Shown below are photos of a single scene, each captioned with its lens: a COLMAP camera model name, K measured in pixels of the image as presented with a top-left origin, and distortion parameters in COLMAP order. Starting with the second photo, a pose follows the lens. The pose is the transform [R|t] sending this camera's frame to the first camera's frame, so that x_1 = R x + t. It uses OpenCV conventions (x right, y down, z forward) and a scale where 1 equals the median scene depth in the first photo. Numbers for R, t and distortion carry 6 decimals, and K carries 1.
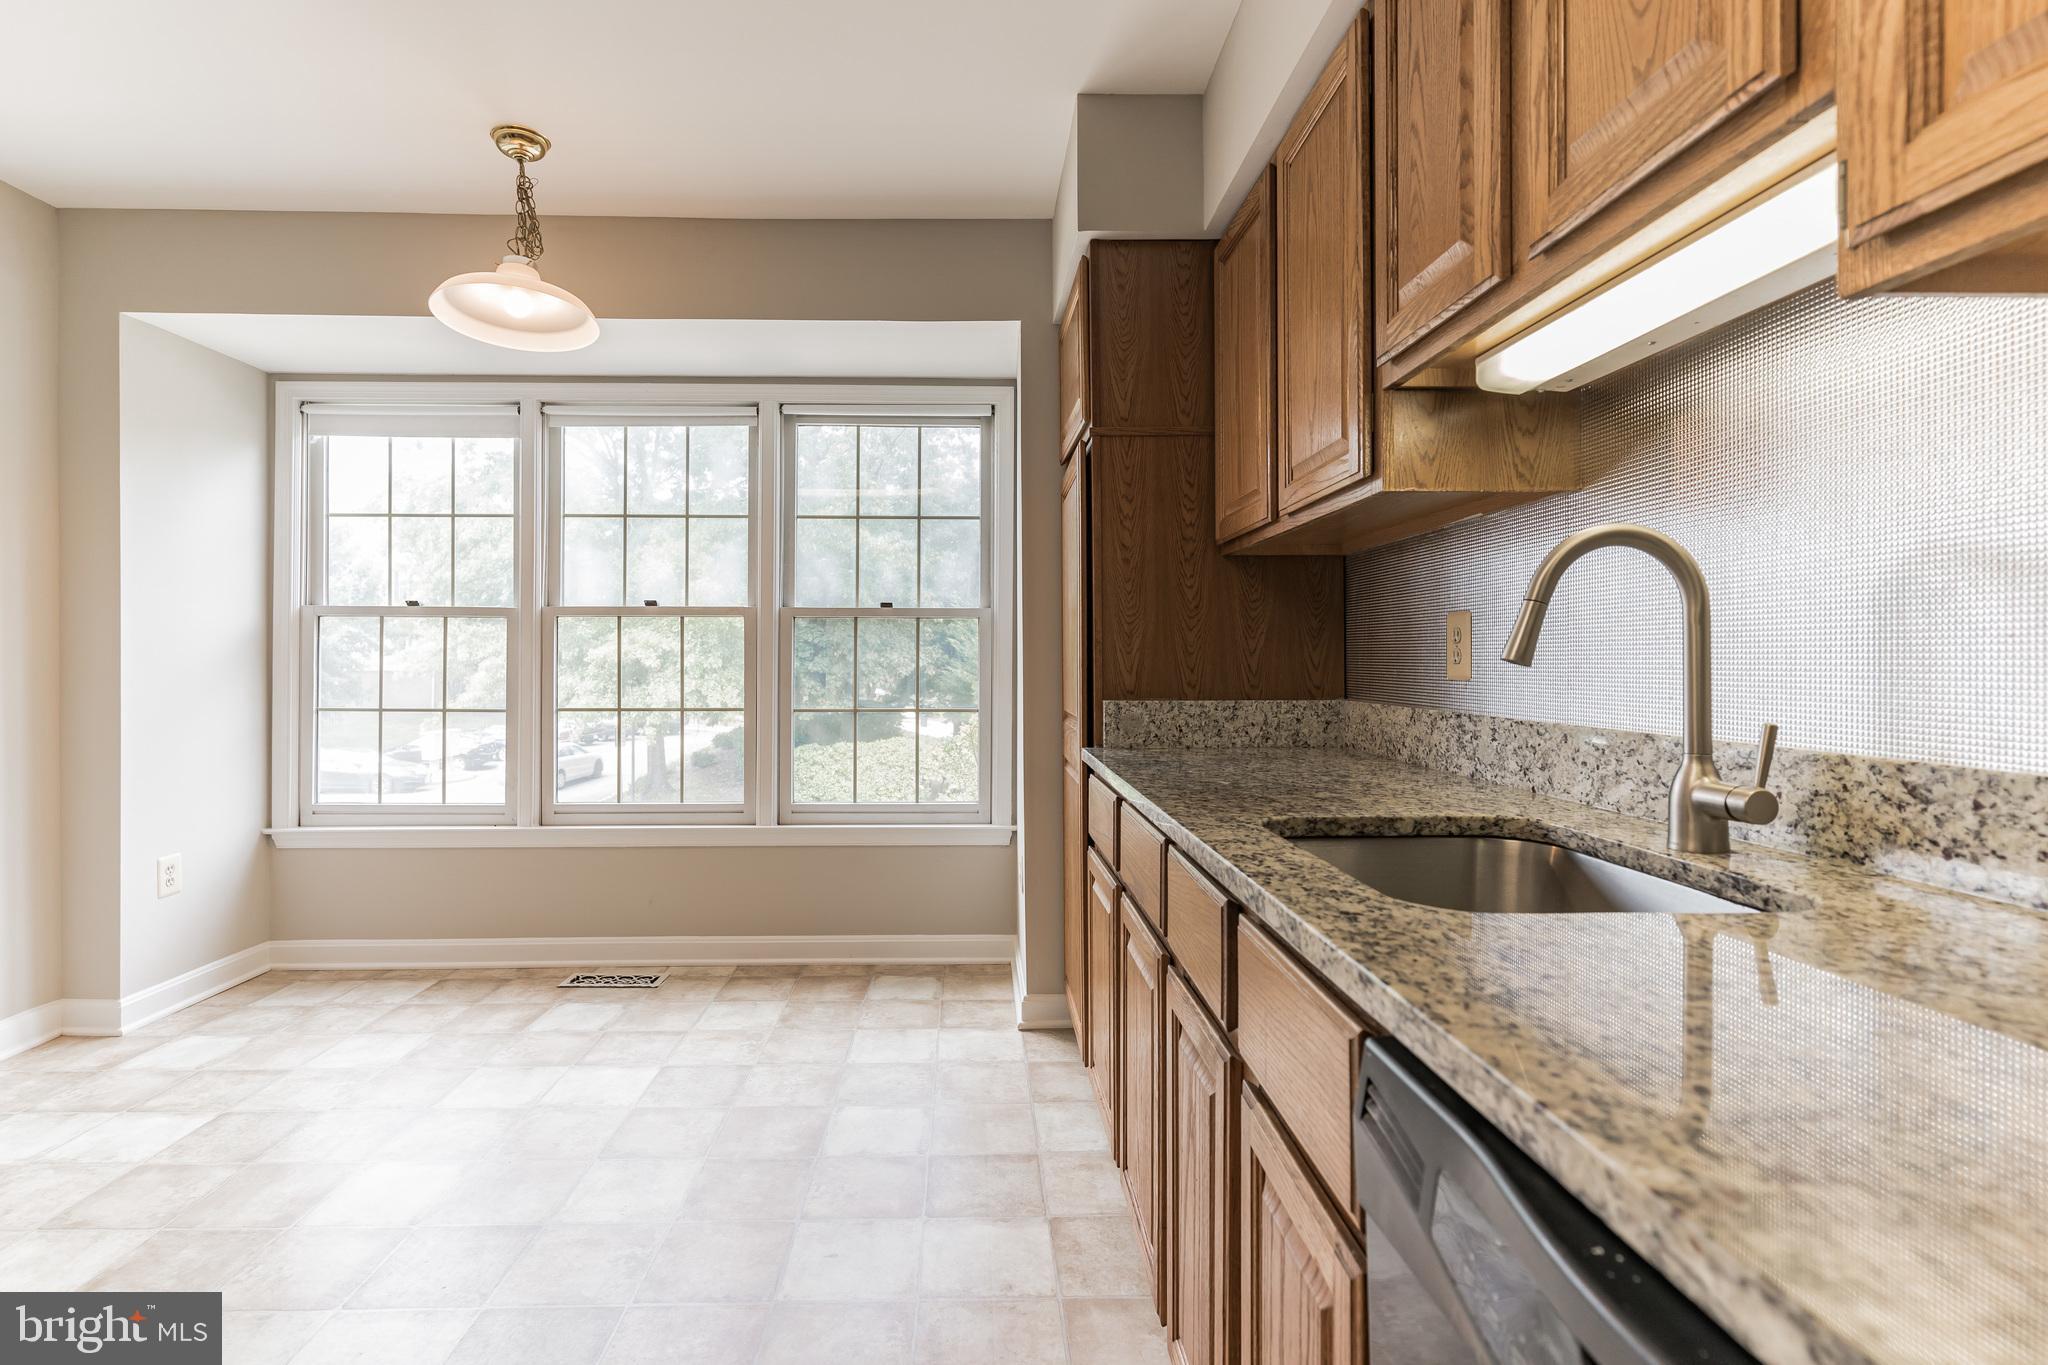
lens RADIAL K [[979.0, 0, 994.0], [0, 979.0, 660.3], [0, 0, 1]] dist [0.002633, -0.001239]
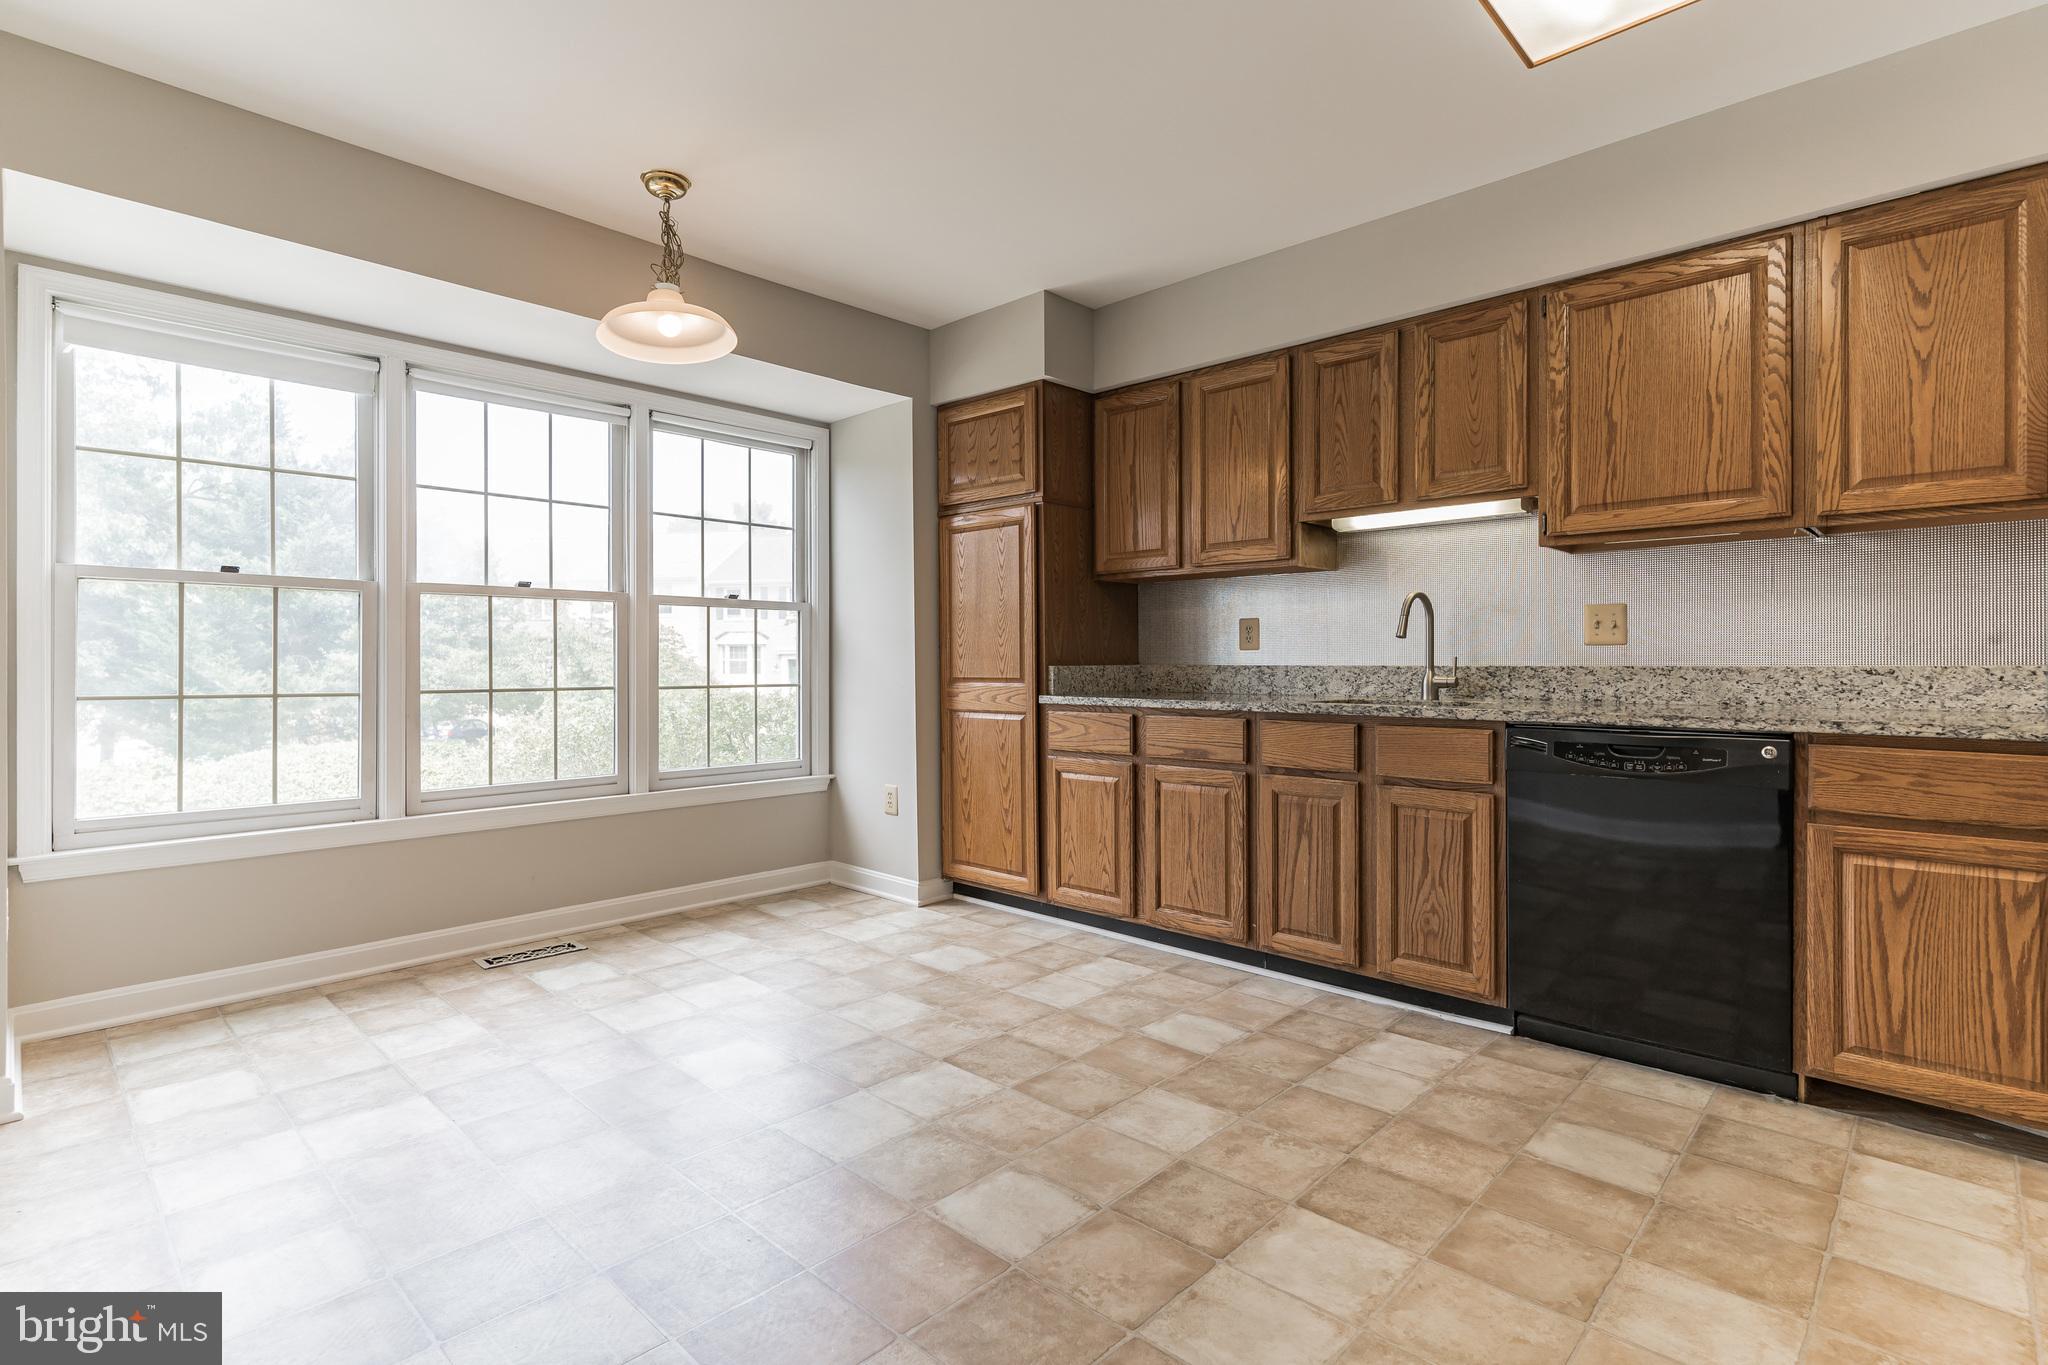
lens RADIAL K [[979.0, 0, 1016.4], [0, 979.0, 666.2], [0, 0, 1]] dist [0.002633, -0.001239]
pose [[0.708493, -0.005809, 0.705694, -0.871032], [0.001729, 0.999977, 0.006495, 0.025037], [-0.705716, -0.003382, 0.708487, -0.090325]]
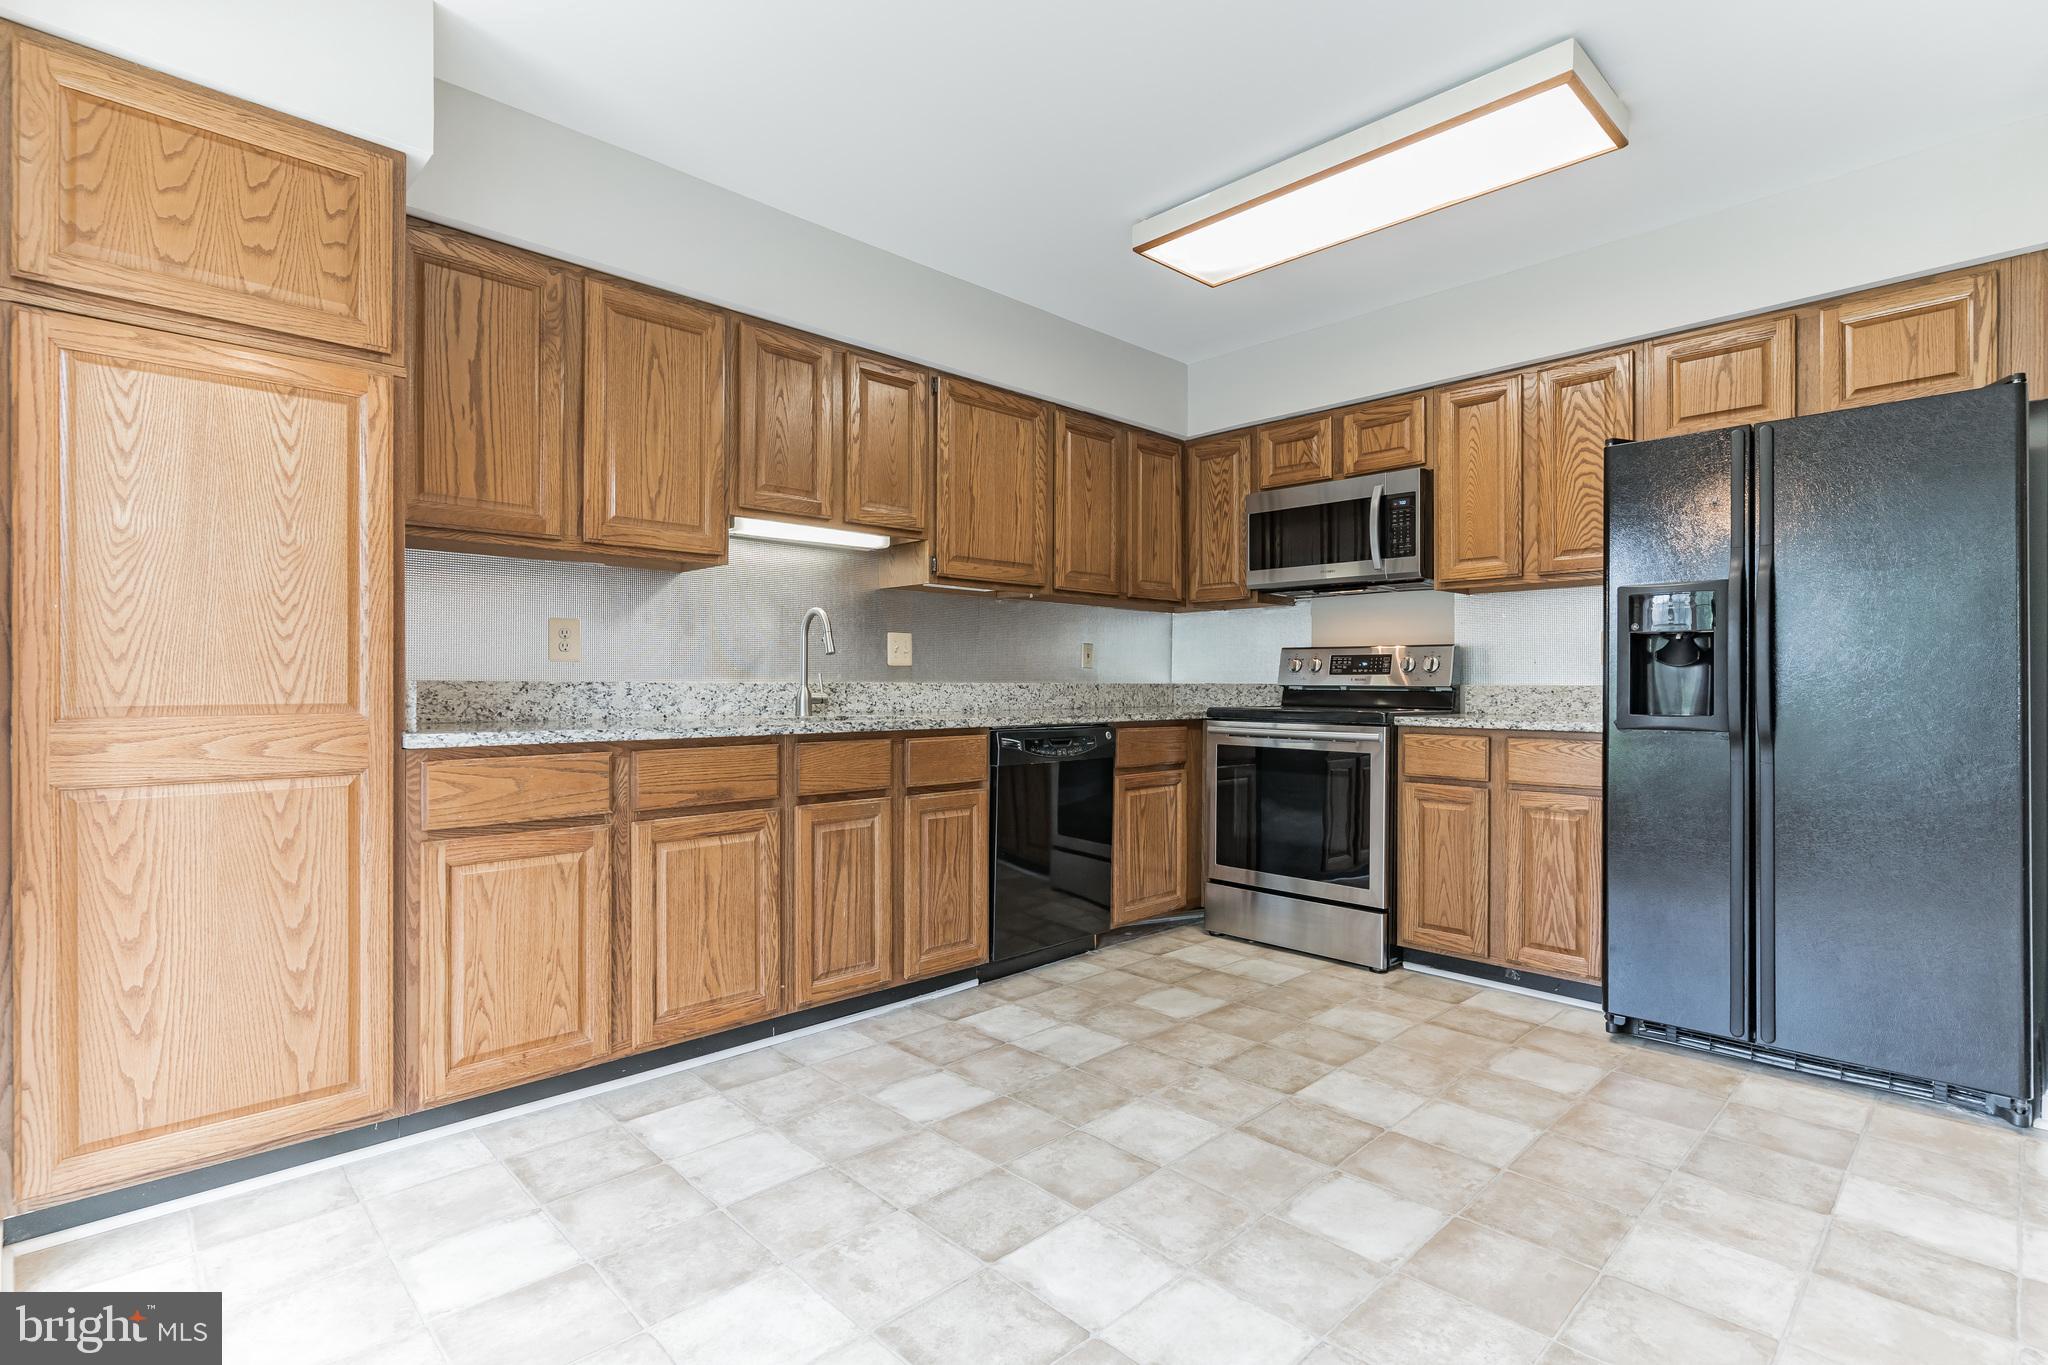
lens RADIAL K [[979.0, 0, 1011.5], [0, 979.0, 684.2], [0, 0, 1]] dist [0.002633, -0.001239]
pose [[-0.673256, -0.001109, 0.739409, -0.744627], [-0.002801, 0.999996, -0.001052, 0.035592], [-0.739404, -0.002779, -0.673256, 0.969764]]
